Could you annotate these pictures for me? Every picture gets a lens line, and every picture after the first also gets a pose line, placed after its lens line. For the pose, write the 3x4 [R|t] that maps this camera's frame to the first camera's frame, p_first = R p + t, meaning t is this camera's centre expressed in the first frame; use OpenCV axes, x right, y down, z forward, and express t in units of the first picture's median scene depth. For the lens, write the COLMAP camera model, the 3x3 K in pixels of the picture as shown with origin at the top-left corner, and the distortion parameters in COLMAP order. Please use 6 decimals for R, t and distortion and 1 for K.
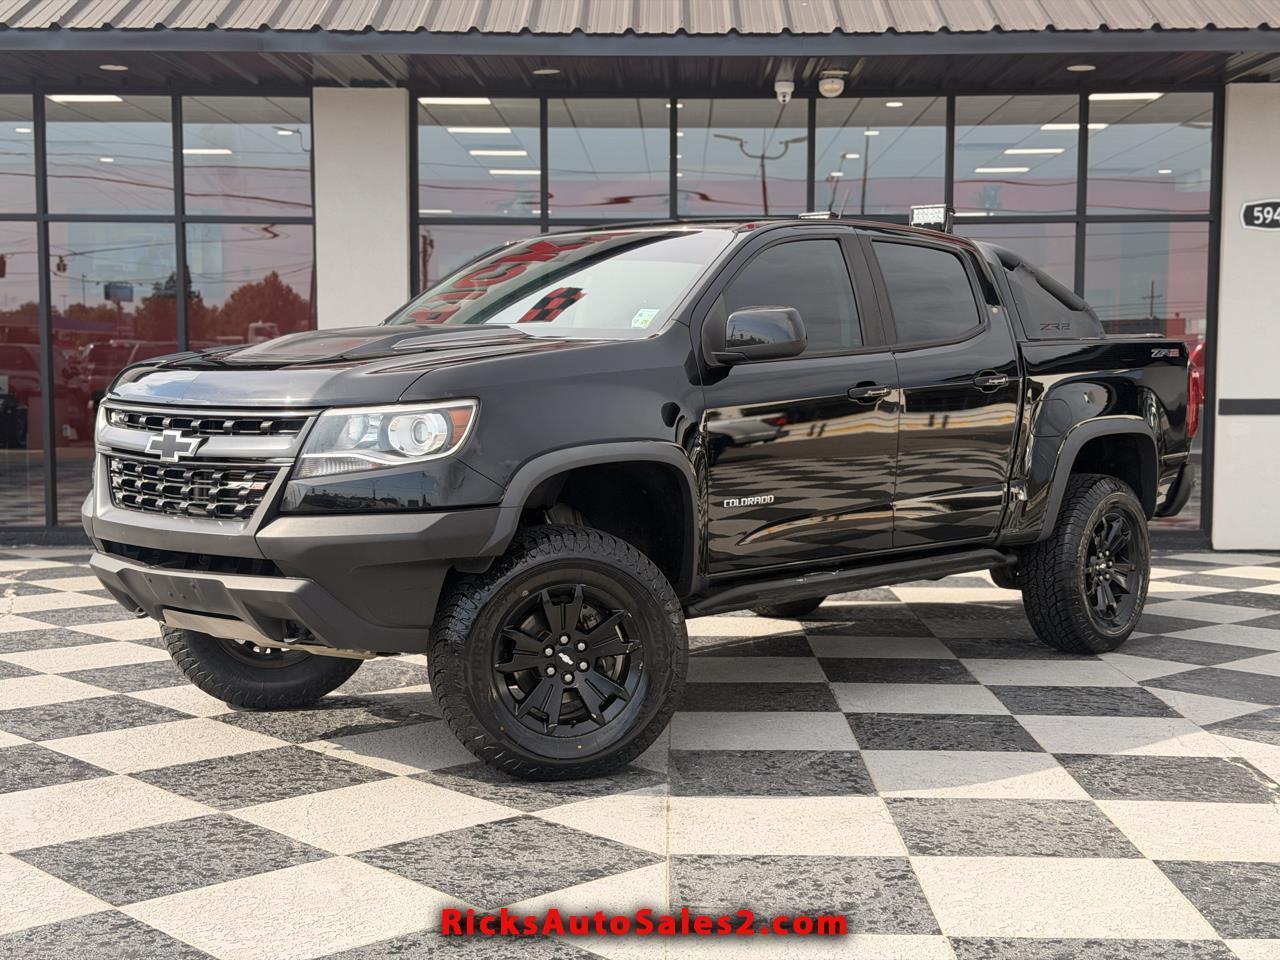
lens RADIAL K [[1758.7, 0, 632.1], [0, 1758.7, 494.4], [0, 0, 1]] dist [0.172734, -0.405512]
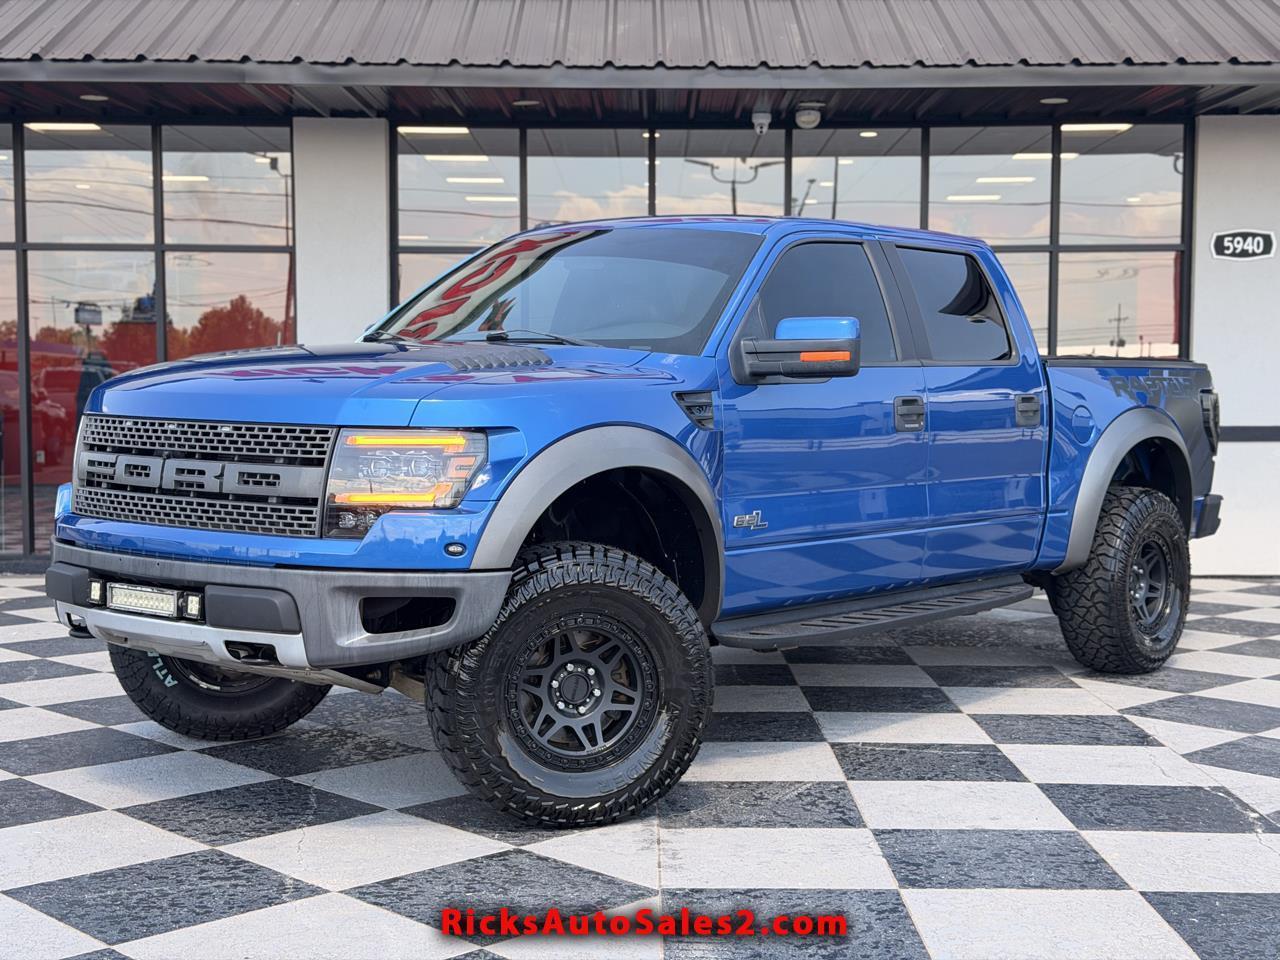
lens RADIAL K [[1754.8, 0, 635.5], [0, 1754.8, 486.5], [0, 0, 1]] dist [0.178928, -0.426487]
pose [[0.999841, -0.001776, 0.017724, -0.008610], [0.002072, 0.999858, -0.016723, -0.006291], [-0.017692, 0.016757, 0.999703, -0.006013]]
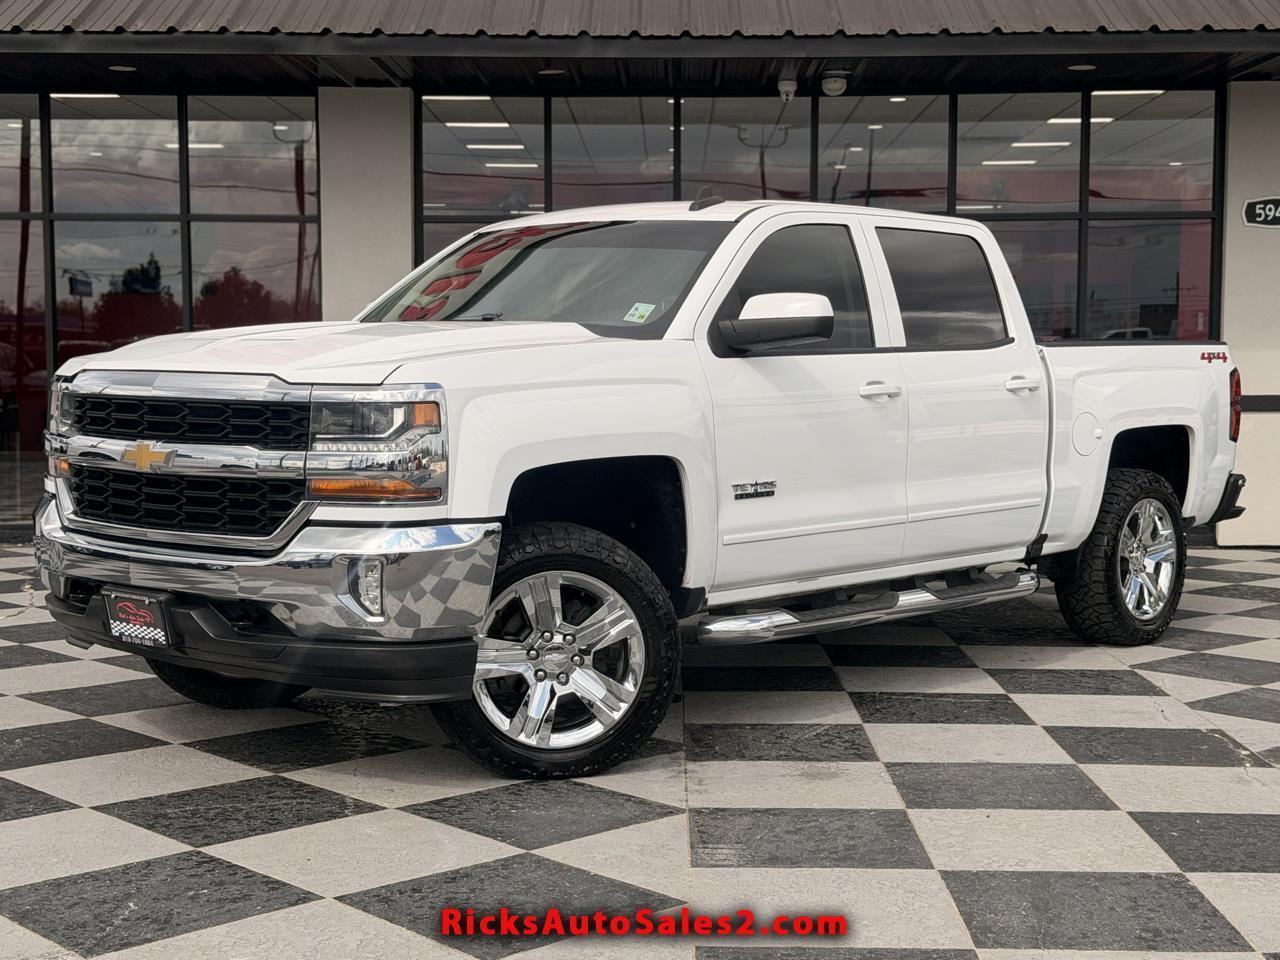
lens RADIAL K [[1868.1, 0, 623.4], [0, 1868.1, 480.7], [0, 0, 1]] dist [0.166512, -0.375440]
pose [[0.999999, -0.001561, -0.000393, -0.014521], [0.001557, 0.999952, -0.009700, 0.008871], [0.000408, 0.009699, 0.999953, -0.132591]]
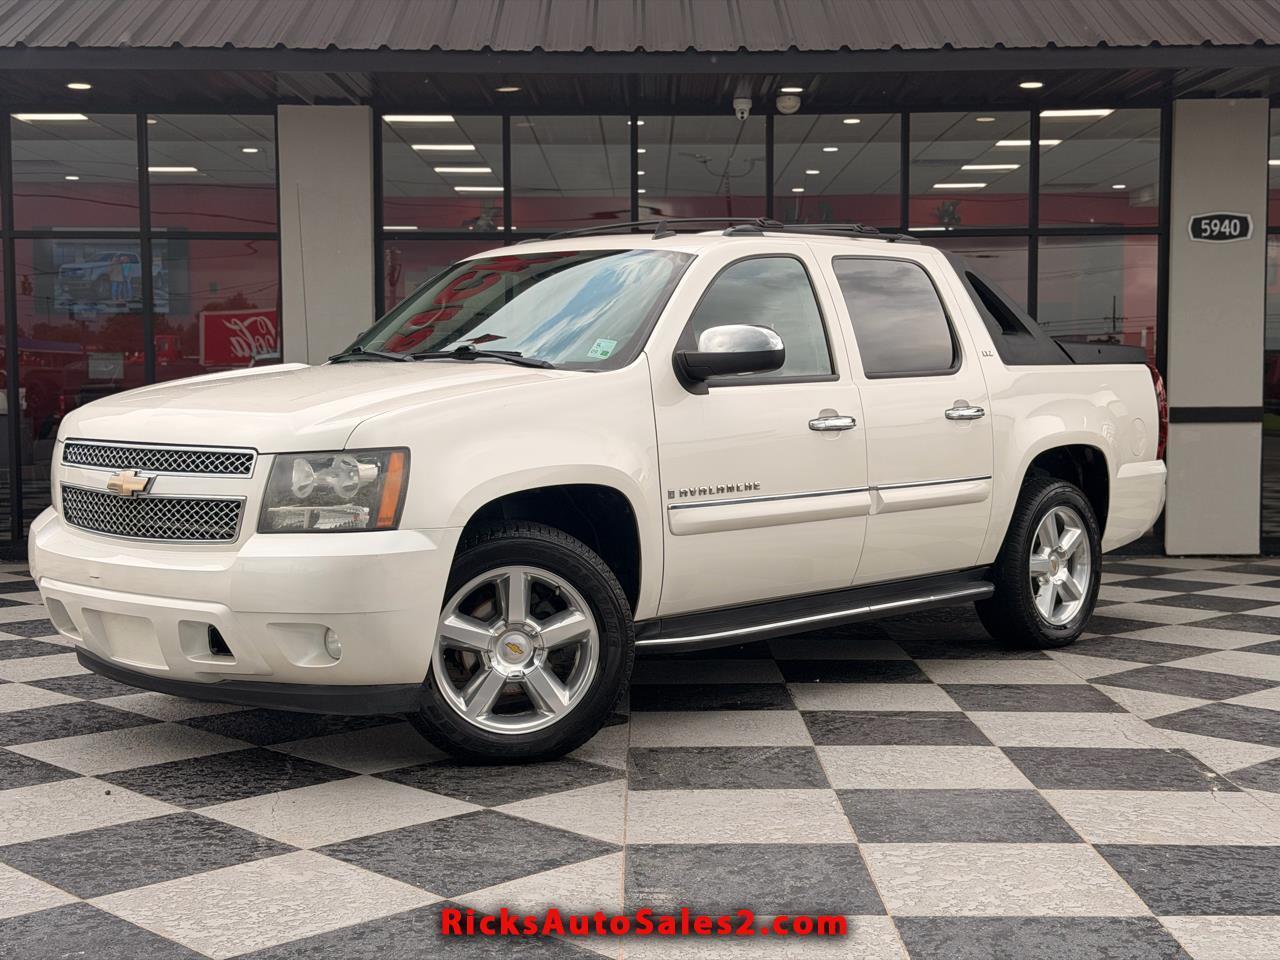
lens RADIAL K [[1754.8, 0, 635.5], [0, 1754.8, 486.5], [0, 0, 1]] dist [0.178928, -0.426487]
pose [[0.999783, -0.007081, 0.019592, 0.006274], [0.007353, 0.999877, -0.013842, 0.007578], [-0.019492, 0.013983, 0.999712, -0.022830]]
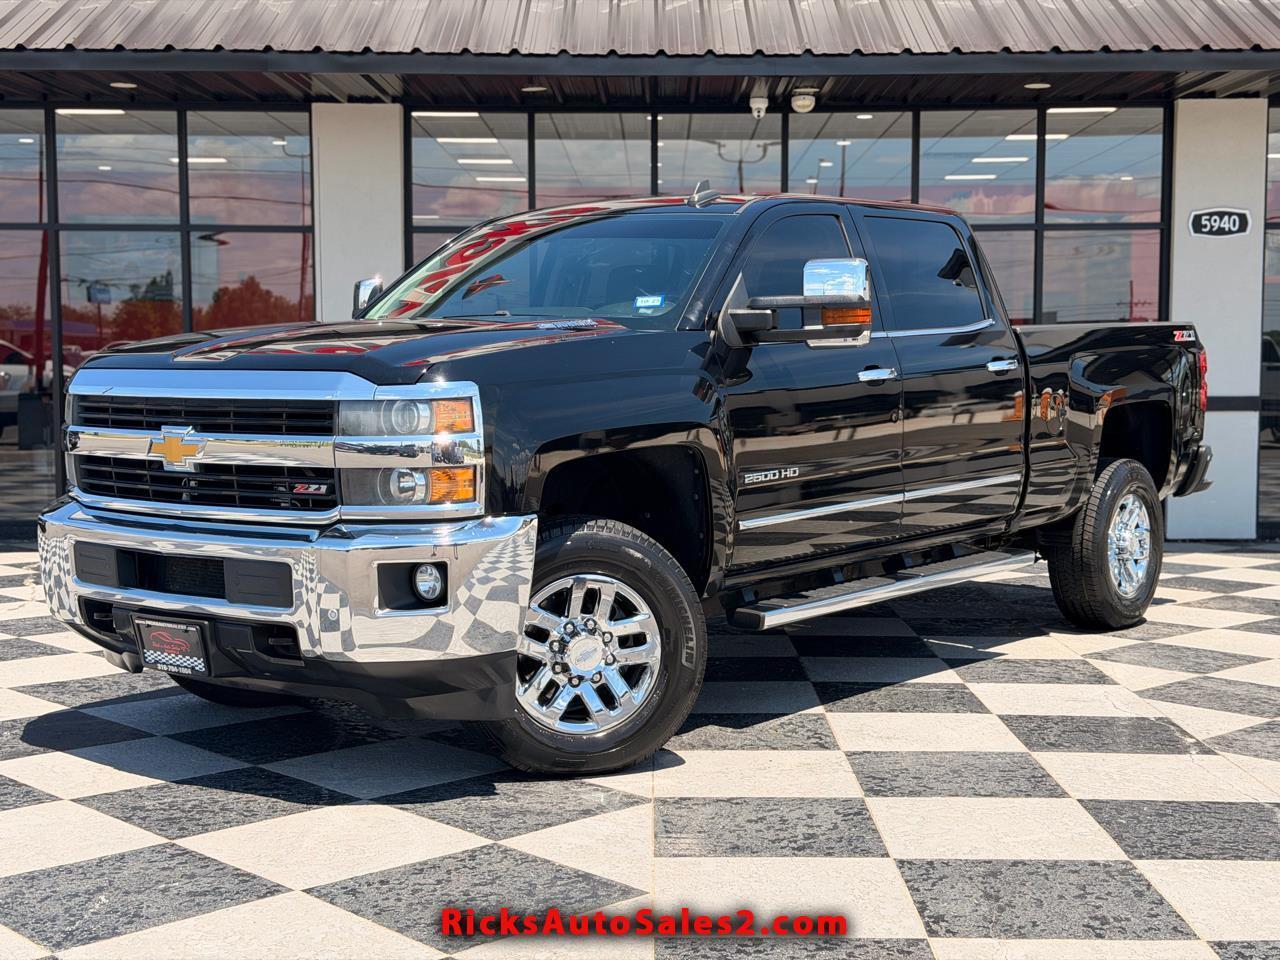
lens RADIAL K [[1752.2, 0, 635.1], [0, 1752.2, 478.9], [0, 0, 1]] dist [0.173686, -0.409073]
pose [[0.999919, -0.003096, 0.012322, -0.003324], [0.003202, 0.999958, -0.008629, 0.007025], [-0.012295, 0.008668, 0.999887, -0.102848]]
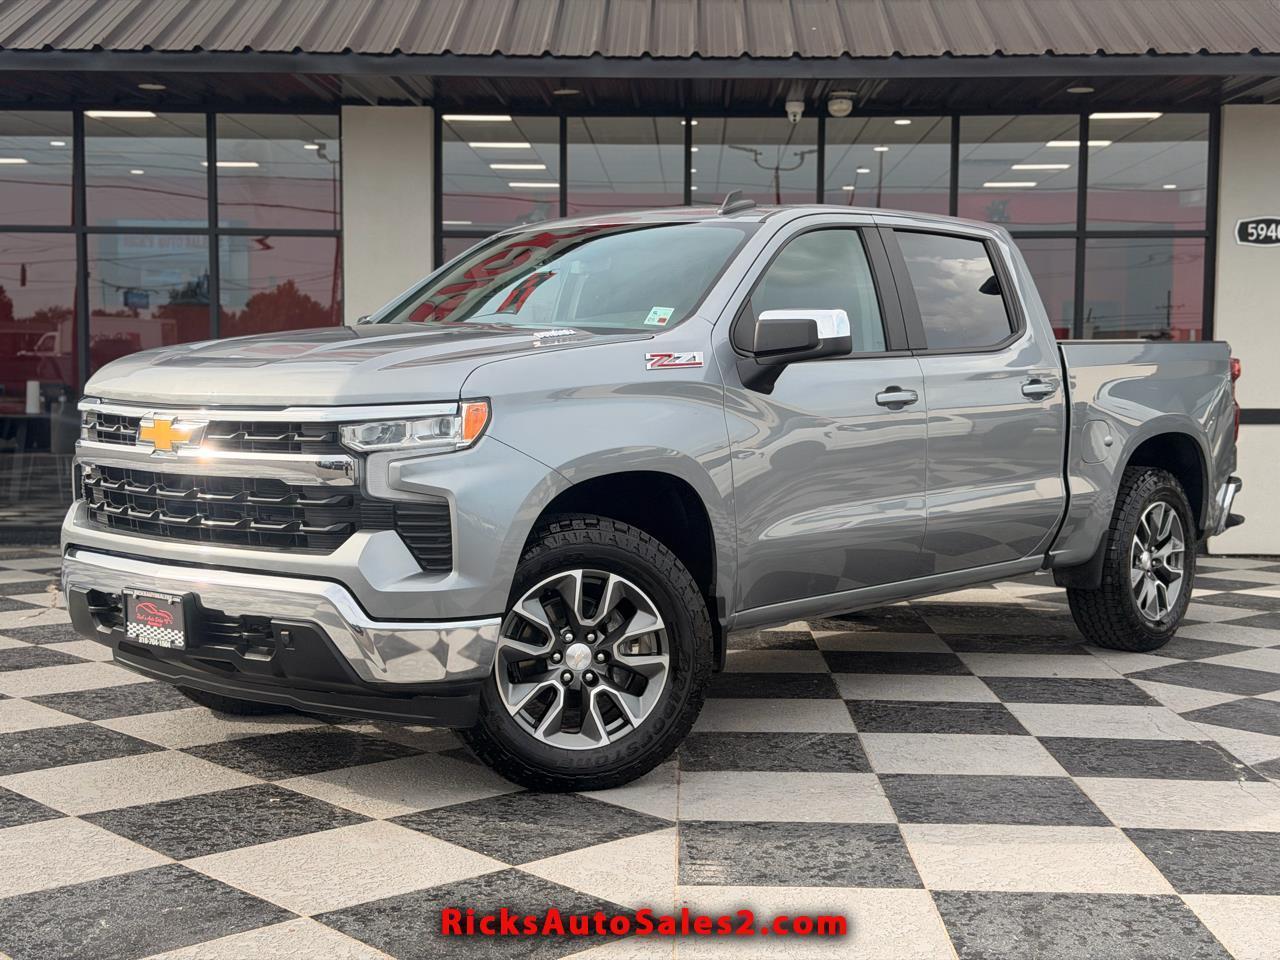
lens RADIAL K [[1754.8, 0, 635.5], [0, 1754.8, 486.5], [0, 0, 1]] dist [0.178928, -0.426487]
pose [[0.999969, 0.004603, -0.006411, 0.000241], [-0.004661, 0.999948, -0.009076, 0.005500], [0.006369, 0.009106, 0.999938, -0.072601]]
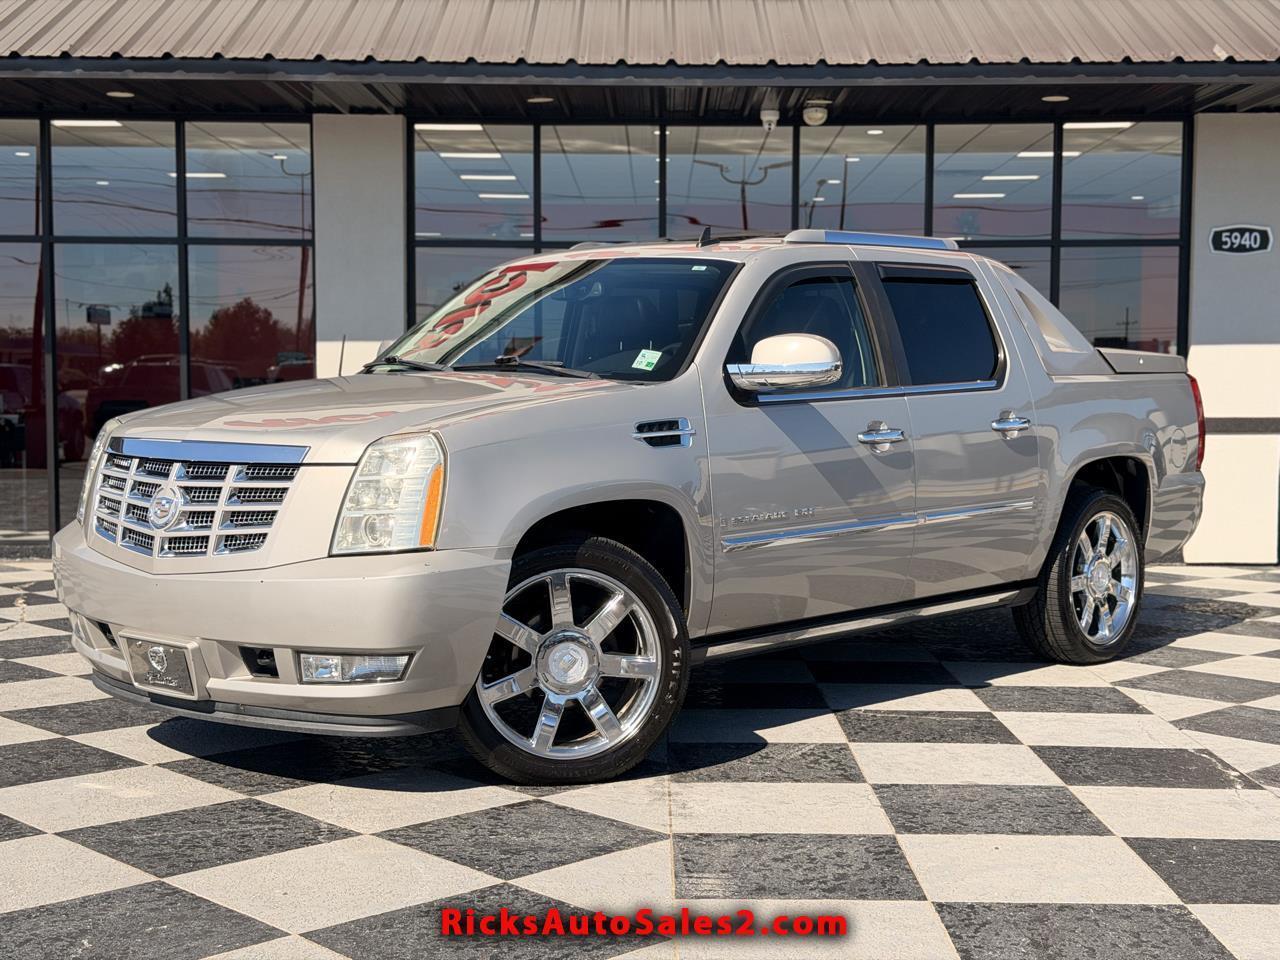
lens RADIAL K [[1754.8, 0, 635.5], [0, 1754.8, 486.5], [0, 0, 1]] dist [0.178928, -0.426487]
pose [[0.999914, 0.000859, 0.013115, -0.012148], [-0.000636, 0.999856, -0.016938, 0.009201], [-0.013127, 0.016928, 0.999771, -0.056656]]
